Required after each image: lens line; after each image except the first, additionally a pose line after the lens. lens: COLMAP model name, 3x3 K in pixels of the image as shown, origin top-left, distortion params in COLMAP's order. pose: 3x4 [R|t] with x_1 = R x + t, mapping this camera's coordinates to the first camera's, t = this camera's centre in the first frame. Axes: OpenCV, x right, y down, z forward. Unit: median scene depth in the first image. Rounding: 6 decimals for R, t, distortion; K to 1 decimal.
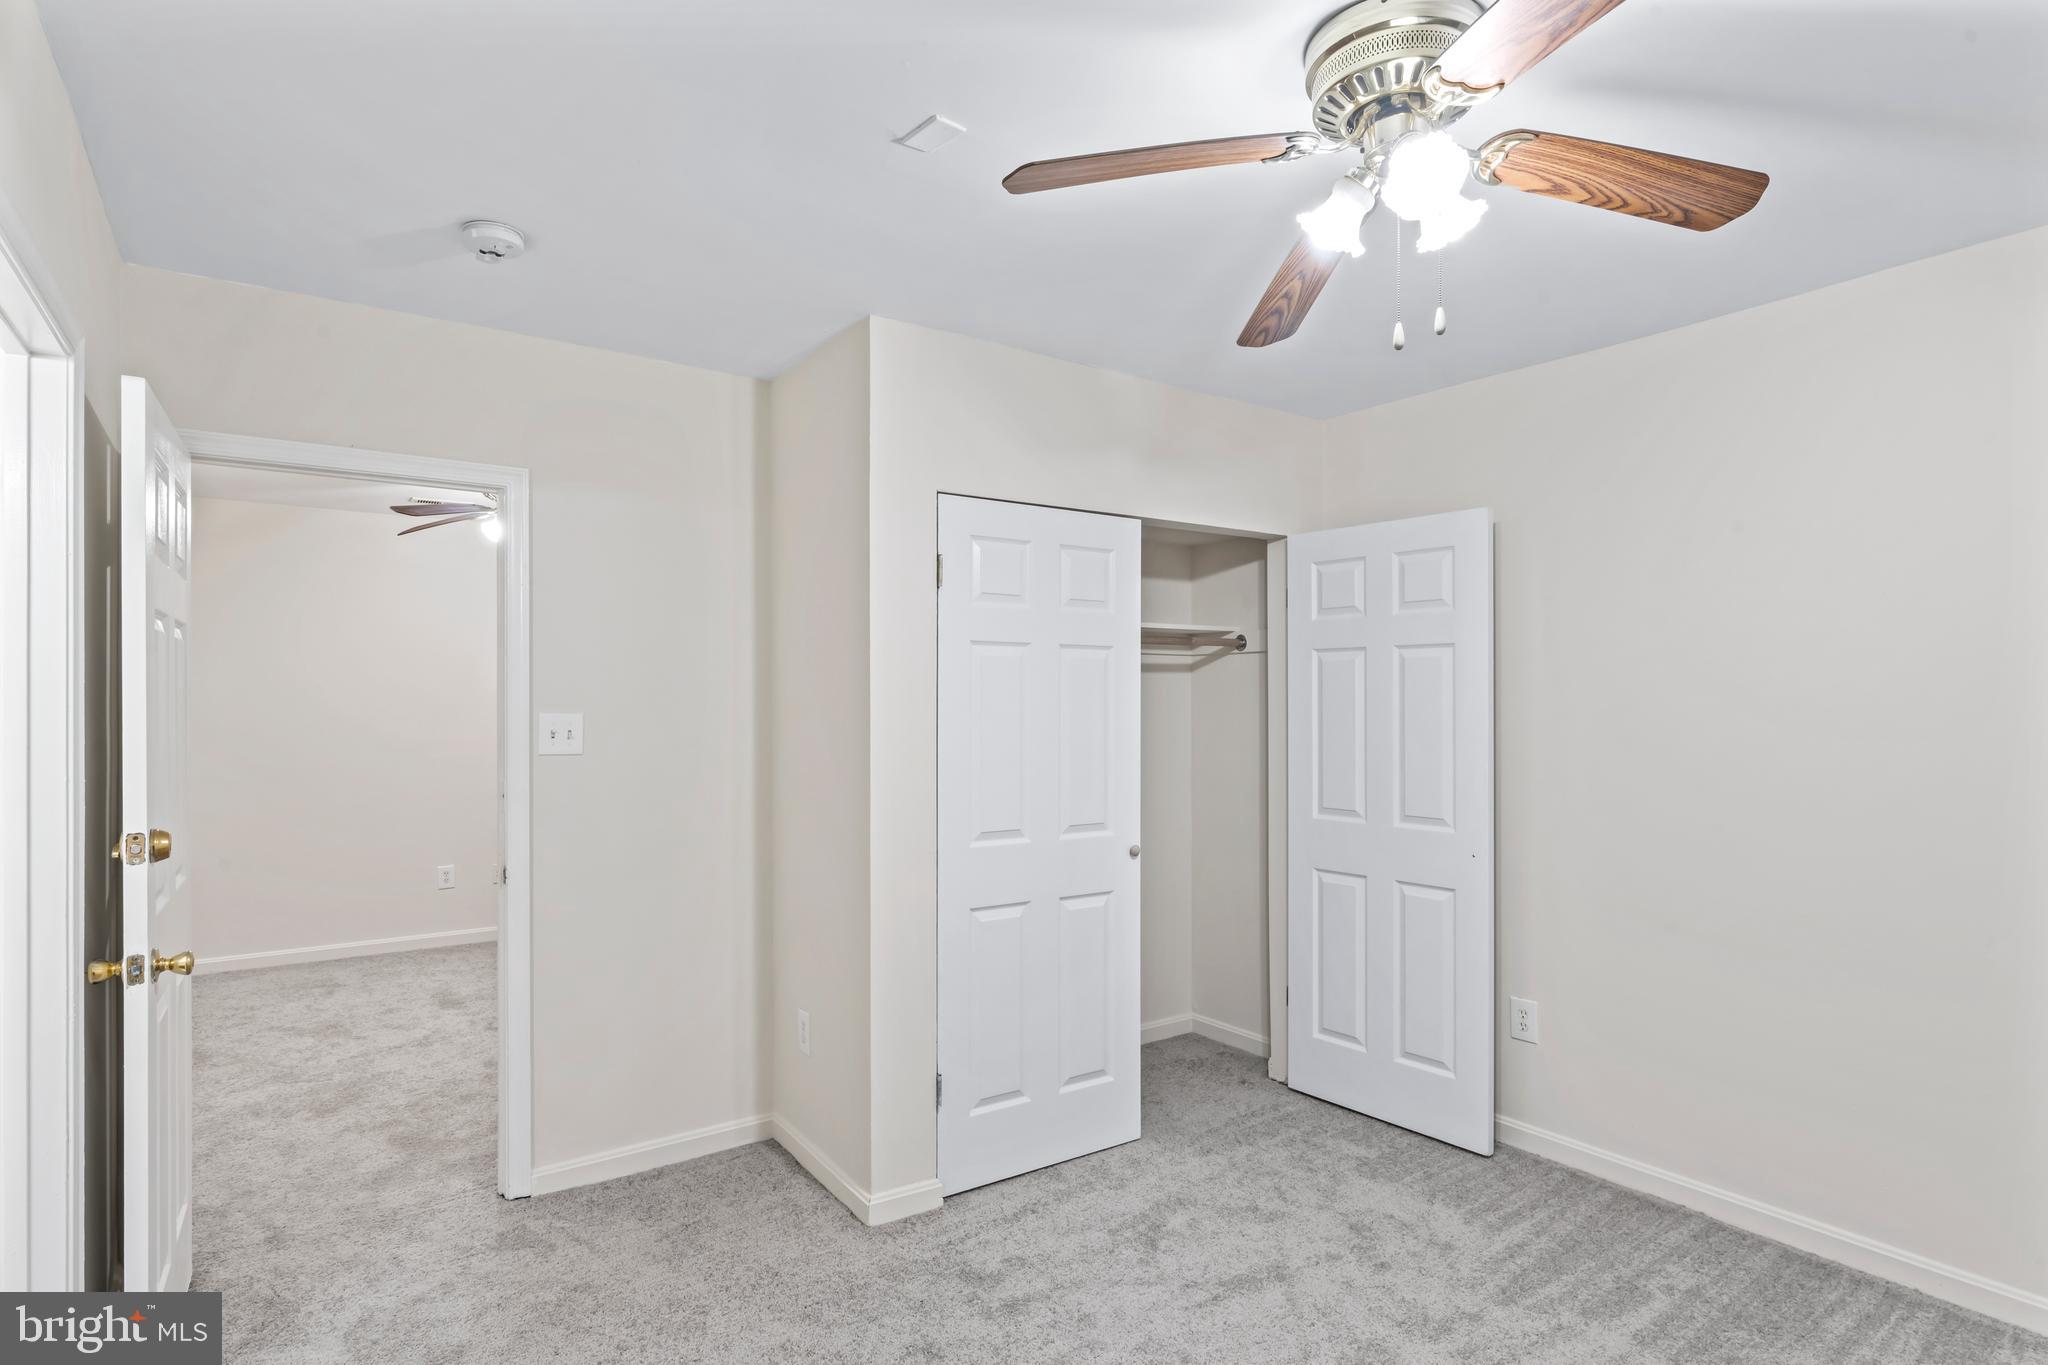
lens RADIAL K [[1086.6, 0, 1030.6], [0, 1086.6, 698.6], [0, 0, 1]] dist [-0.007776, -0.000695]
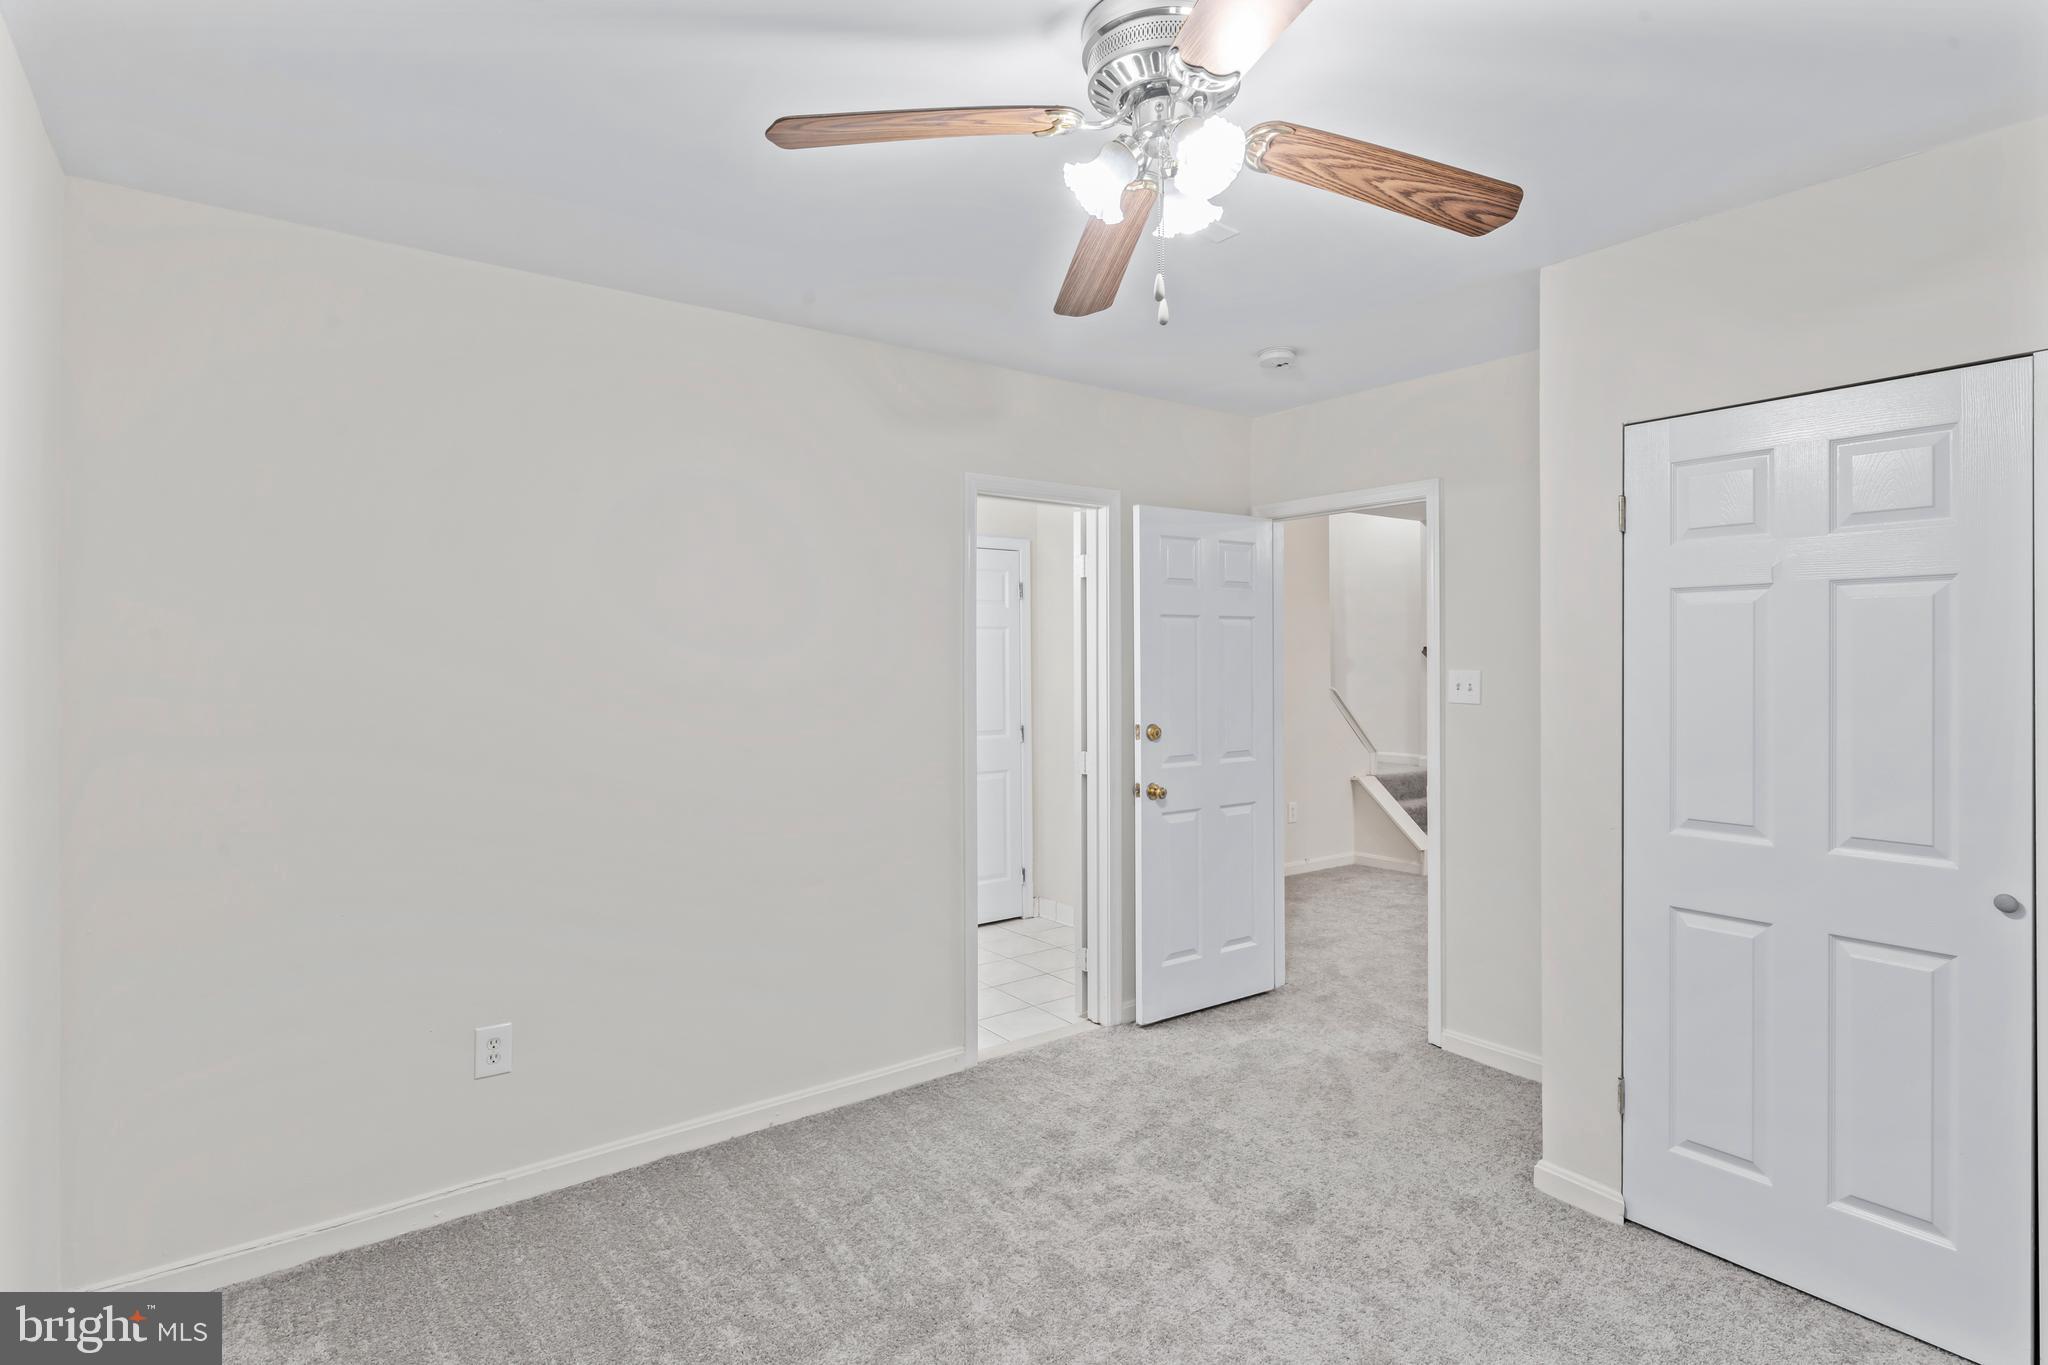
lens RADIAL K [[1086.6, 0, 1025.0], [0, 1086.6, 665.7], [0, 0, 1]] dist [-0.007776, -0.000695]
pose [[-0.015020, 0.003635, -0.999881, 0.812509], [0.001599, 0.999992, 0.003612, 0.003326], [0.999886, -0.001545, -0.015026, 0.523362]]
